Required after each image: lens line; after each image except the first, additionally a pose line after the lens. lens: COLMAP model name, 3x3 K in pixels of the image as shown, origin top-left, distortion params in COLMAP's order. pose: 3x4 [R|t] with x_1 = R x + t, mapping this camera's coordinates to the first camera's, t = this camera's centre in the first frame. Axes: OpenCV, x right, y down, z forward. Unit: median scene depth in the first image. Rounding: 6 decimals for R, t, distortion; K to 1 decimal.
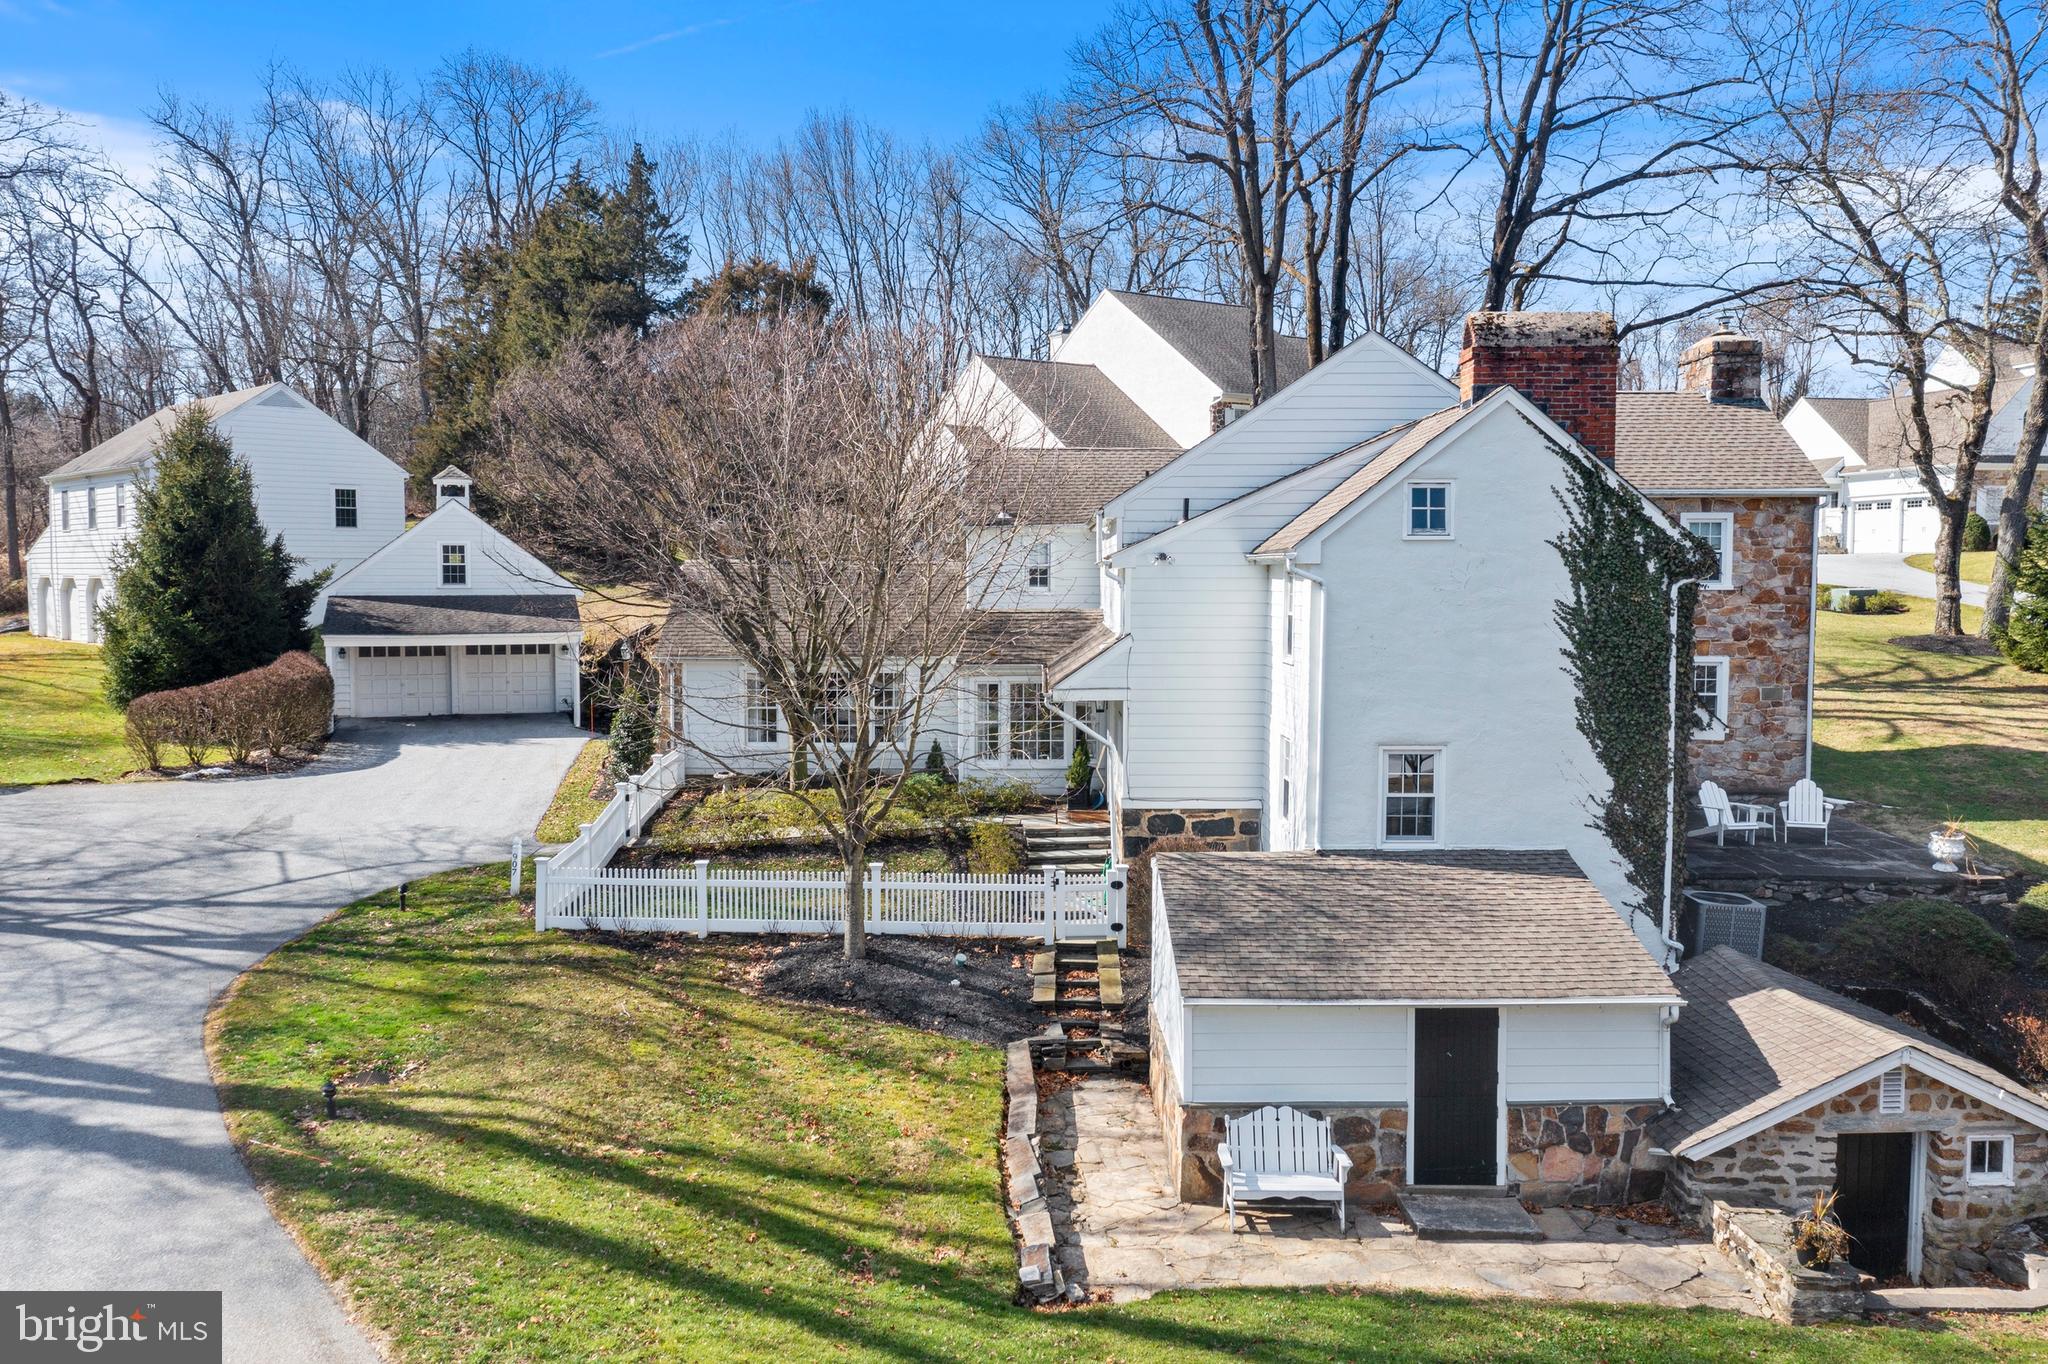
lens RADIAL K [[1624.8, 0, 1027.2], [0, 1624.8, 685.3], [0, 0, 1]] dist [-0.014392, 0.009574]
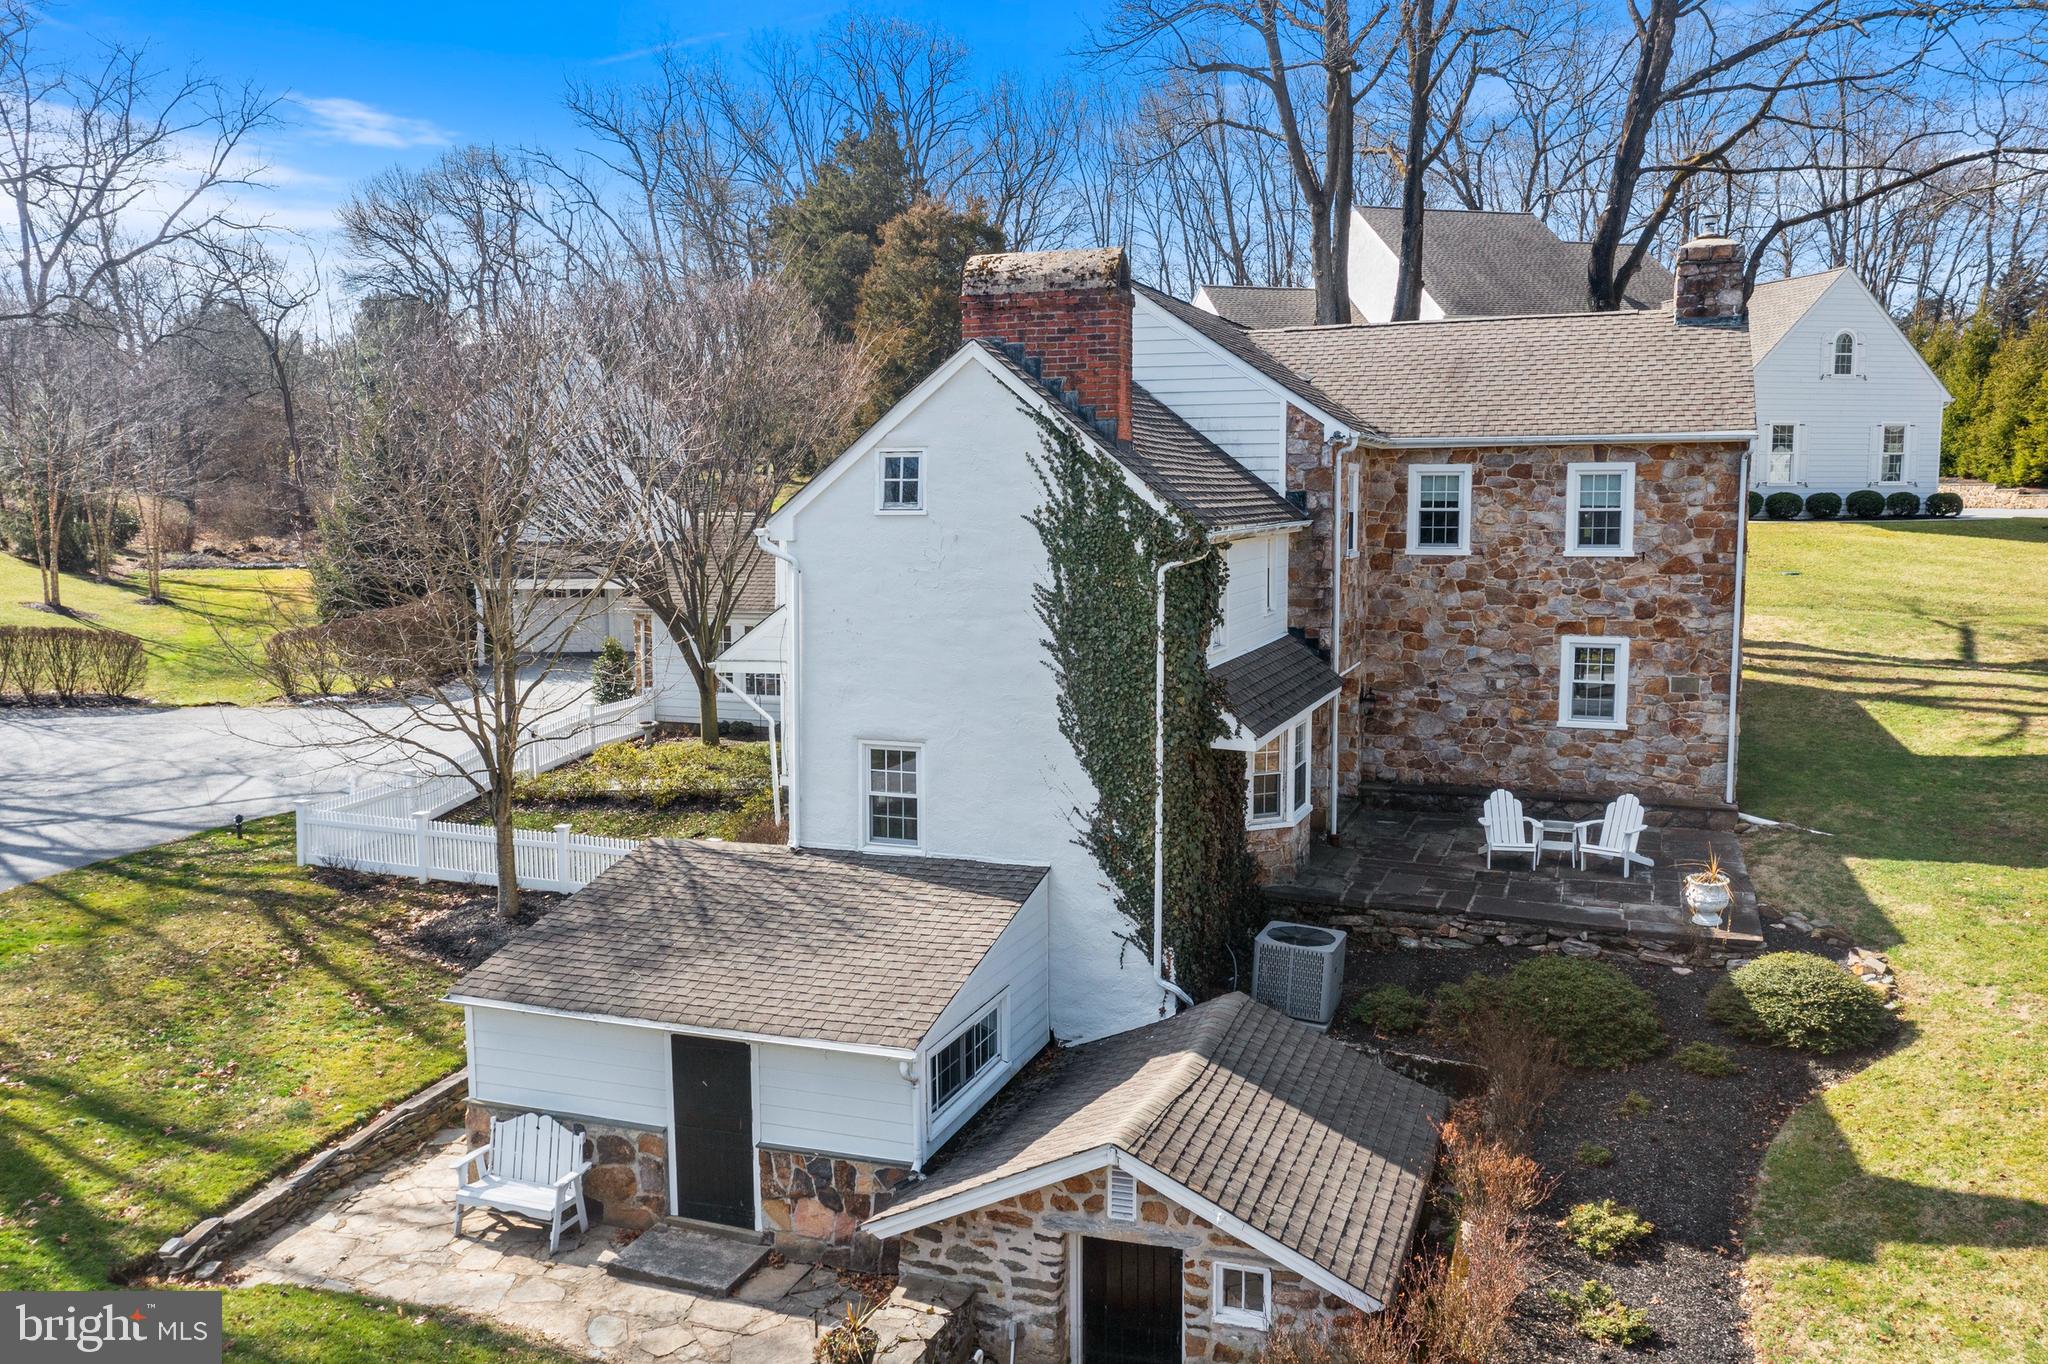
lens RADIAL K [[1626.6, 0, 1024.0], [0, 1626.6, 682.0], [0, 0, 1]] dist [-0.008842, 0.001230]
pose [[0.936692, 0.035600, -0.348339, 0.629048], [-0.020114, 0.998646, 0.047972, -0.041579], [0.349575, -0.037928, 0.936140, 0.172582]]
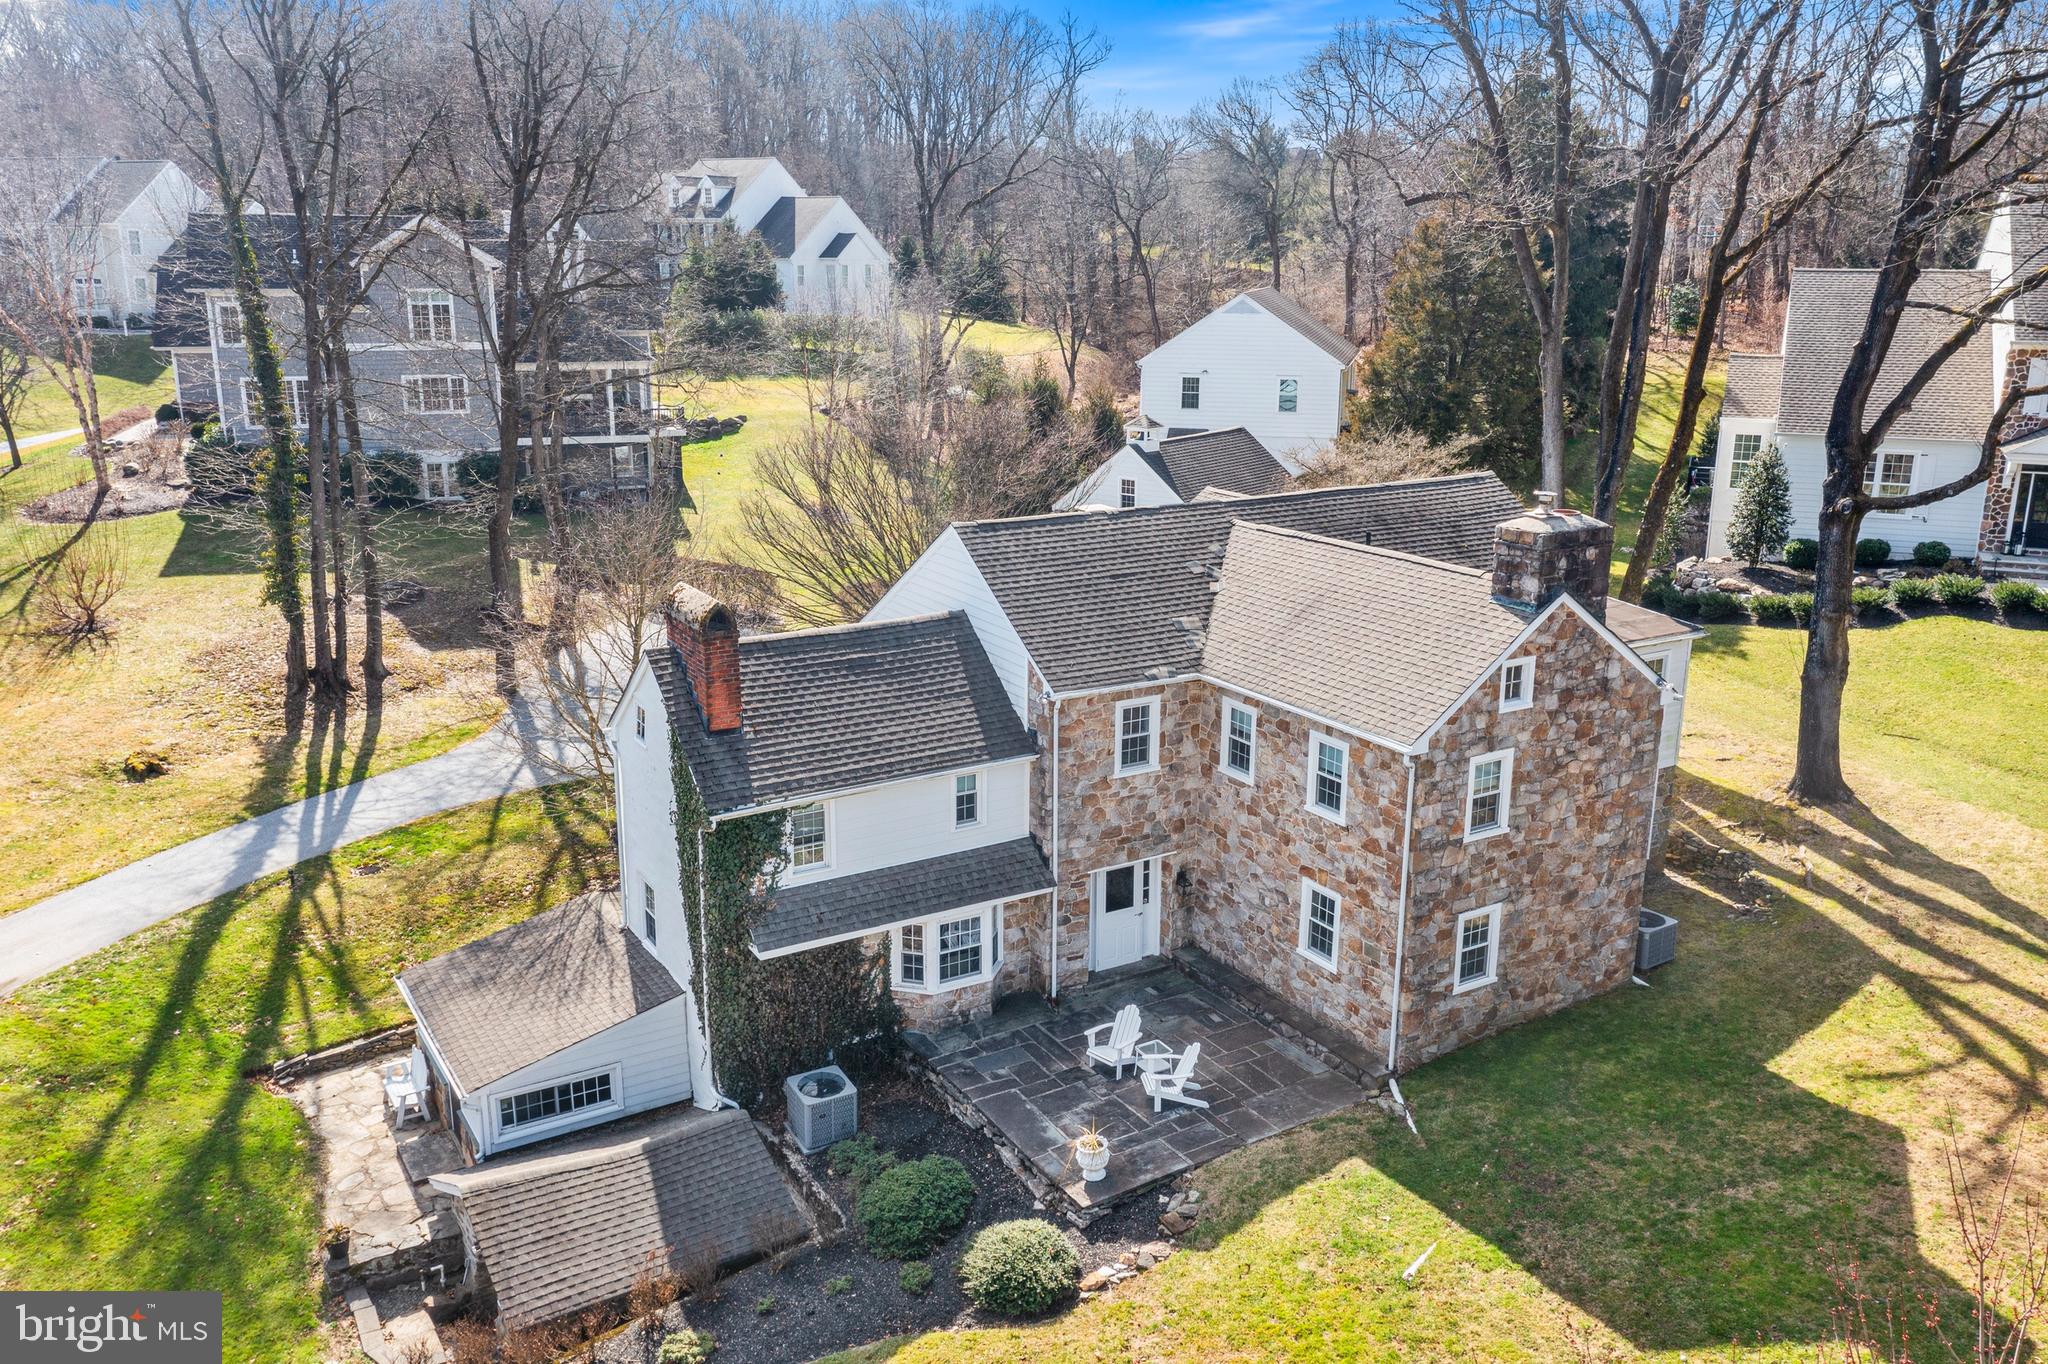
lens RADIAL K [[1626.6, 0, 1024.0], [0, 1626.6, 682.0], [0, 0, 1]] dist [-0.008842, 0.001230]
pose [[0.515270, 0.225298, -0.826884, 1.542530], [-0.065078, 0.972328, 0.224374, -0.471076], [0.854553, -0.061801, 0.515674, 0.567487]]
